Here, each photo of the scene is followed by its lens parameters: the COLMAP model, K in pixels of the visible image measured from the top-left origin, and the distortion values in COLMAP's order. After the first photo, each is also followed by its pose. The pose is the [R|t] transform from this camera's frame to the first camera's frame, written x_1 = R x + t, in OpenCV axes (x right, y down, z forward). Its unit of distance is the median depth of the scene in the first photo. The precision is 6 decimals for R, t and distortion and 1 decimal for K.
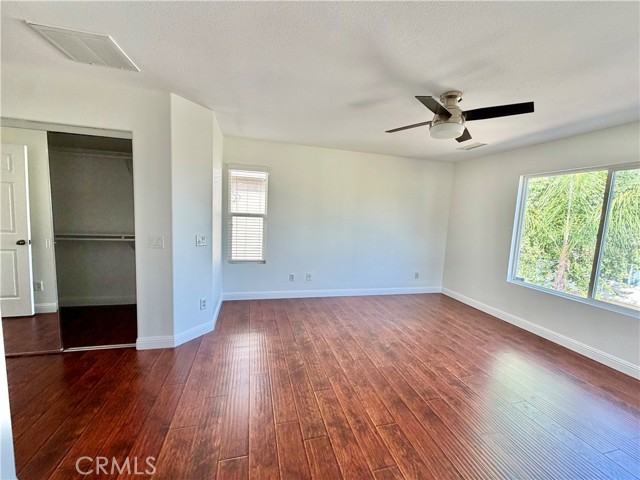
lens RADIAL K [[255.3, 0, 318.3], [0, 255.3, 237.2], [0, 0, 1]] dist [0.002129, 0.000052]
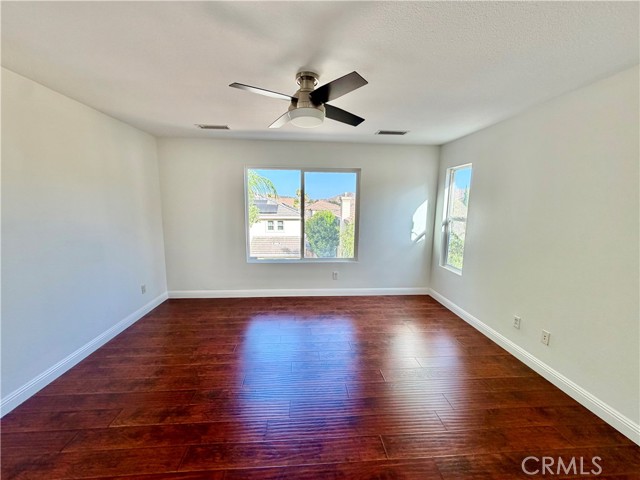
lens RADIAL K [[255.3, 0, 319.2], [0, 255.3, 241.0], [0, 0, 1]] dist [0.002129, 0.000052]
pose [[0.186703, -0.191547, 0.963562, -0.253322], [0.093341, 0.979830, 0.176695, -0.087681], [-0.977972, 0.056950, 0.200817, 0.477770]]
